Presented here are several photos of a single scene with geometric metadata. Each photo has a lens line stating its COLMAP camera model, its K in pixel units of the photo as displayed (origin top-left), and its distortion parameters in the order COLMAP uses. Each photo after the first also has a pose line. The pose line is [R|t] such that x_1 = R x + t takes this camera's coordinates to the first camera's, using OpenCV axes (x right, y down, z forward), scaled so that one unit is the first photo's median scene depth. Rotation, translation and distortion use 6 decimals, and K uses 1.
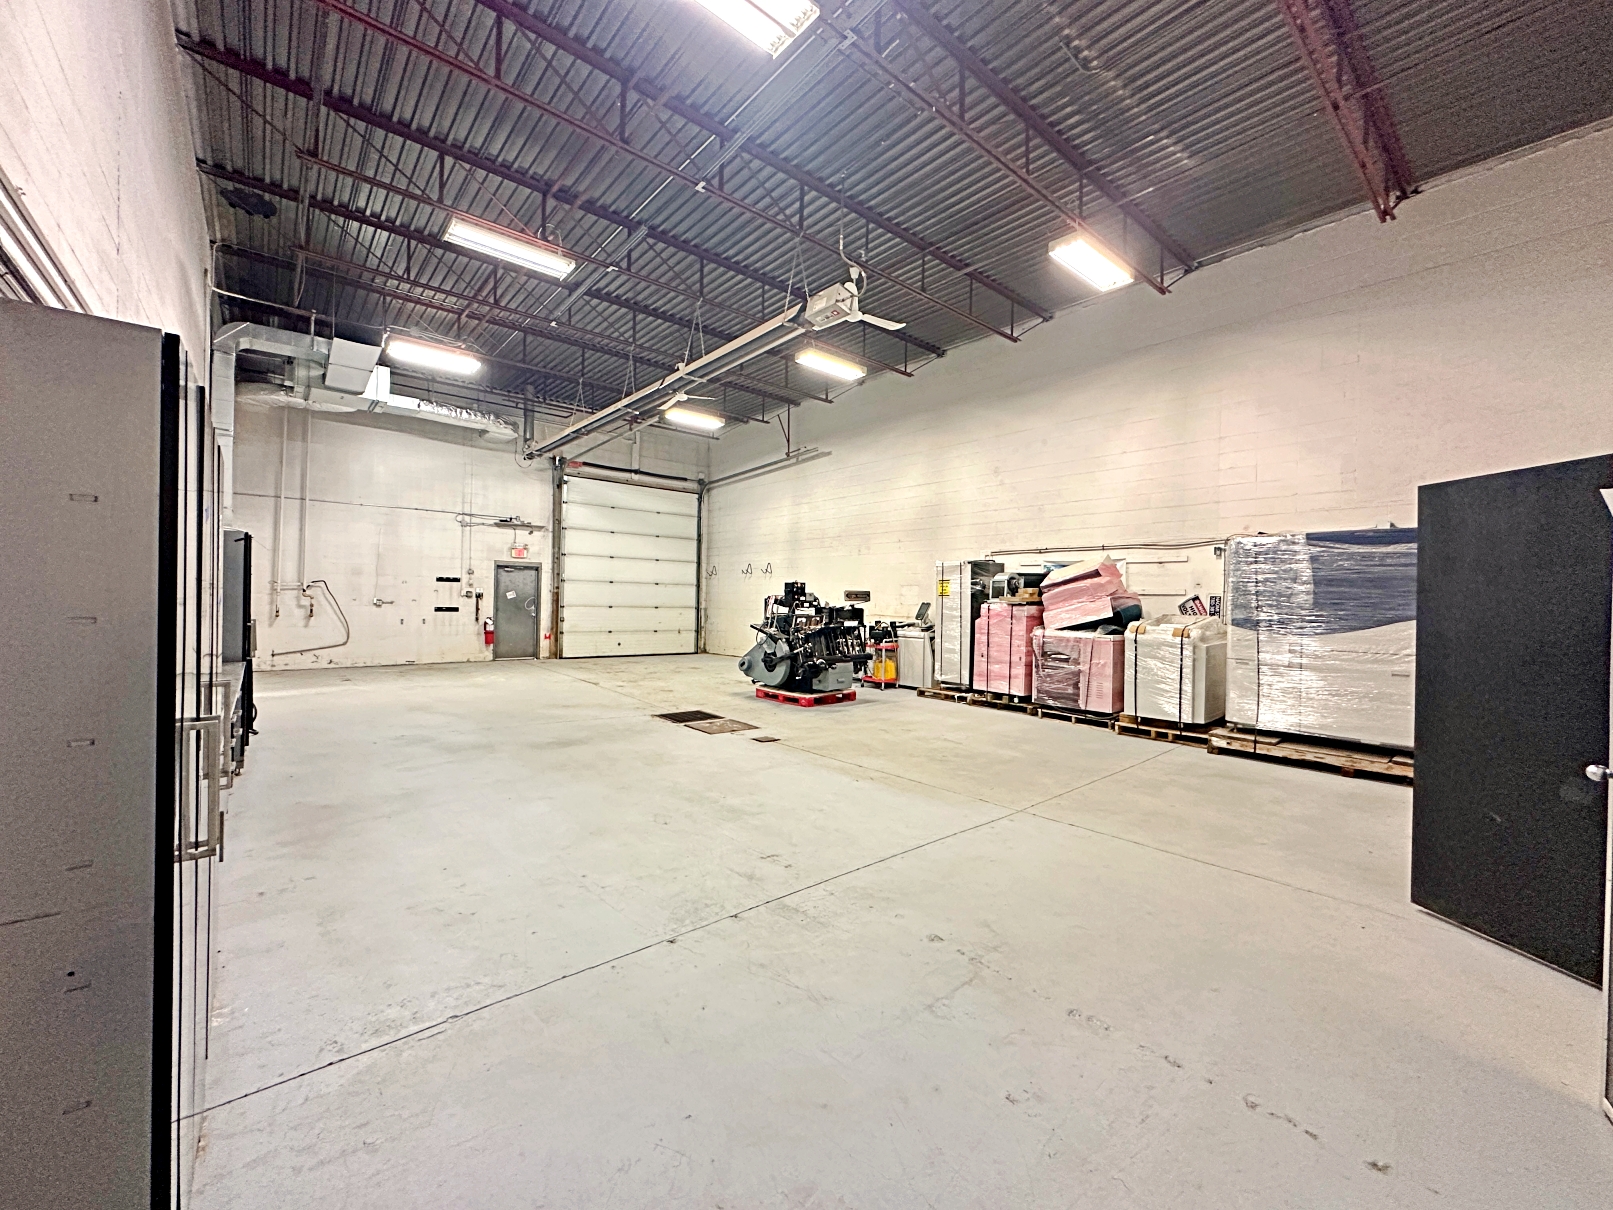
lens RADIAL K [[646.7, 0, 836.8], [0, 646.7, 601.2], [0, 0, 1]] dist [-0.001628, -0.000059]
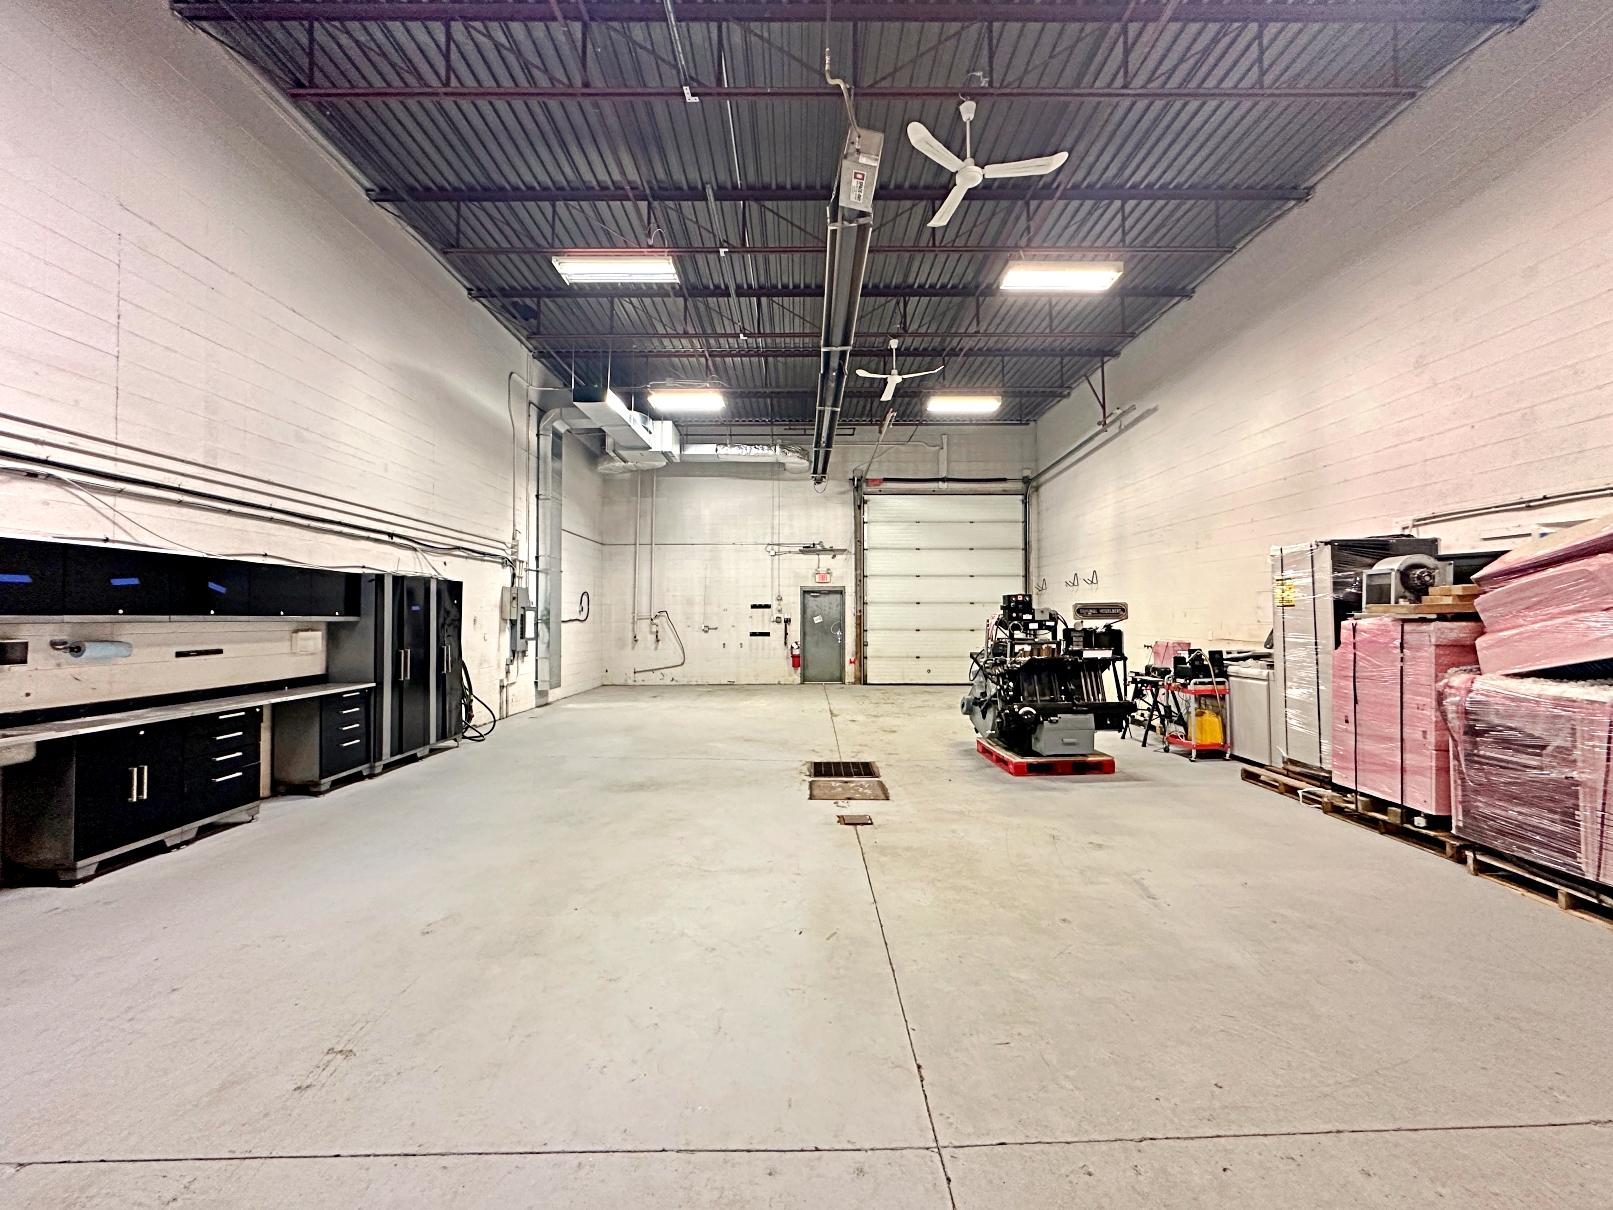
lens RADIAL K [[660.5, 0, 804.6], [0, 660.5, 601.0], [0, 0, 1]] dist [-0.001571, -0.000084]
pose [[0.751546, -0.038896, -0.658533, 0.205052], [0.017318, 0.999079, -0.039247, 0.002018], [0.659454, 0.018092, 0.751527, 0.260864]]
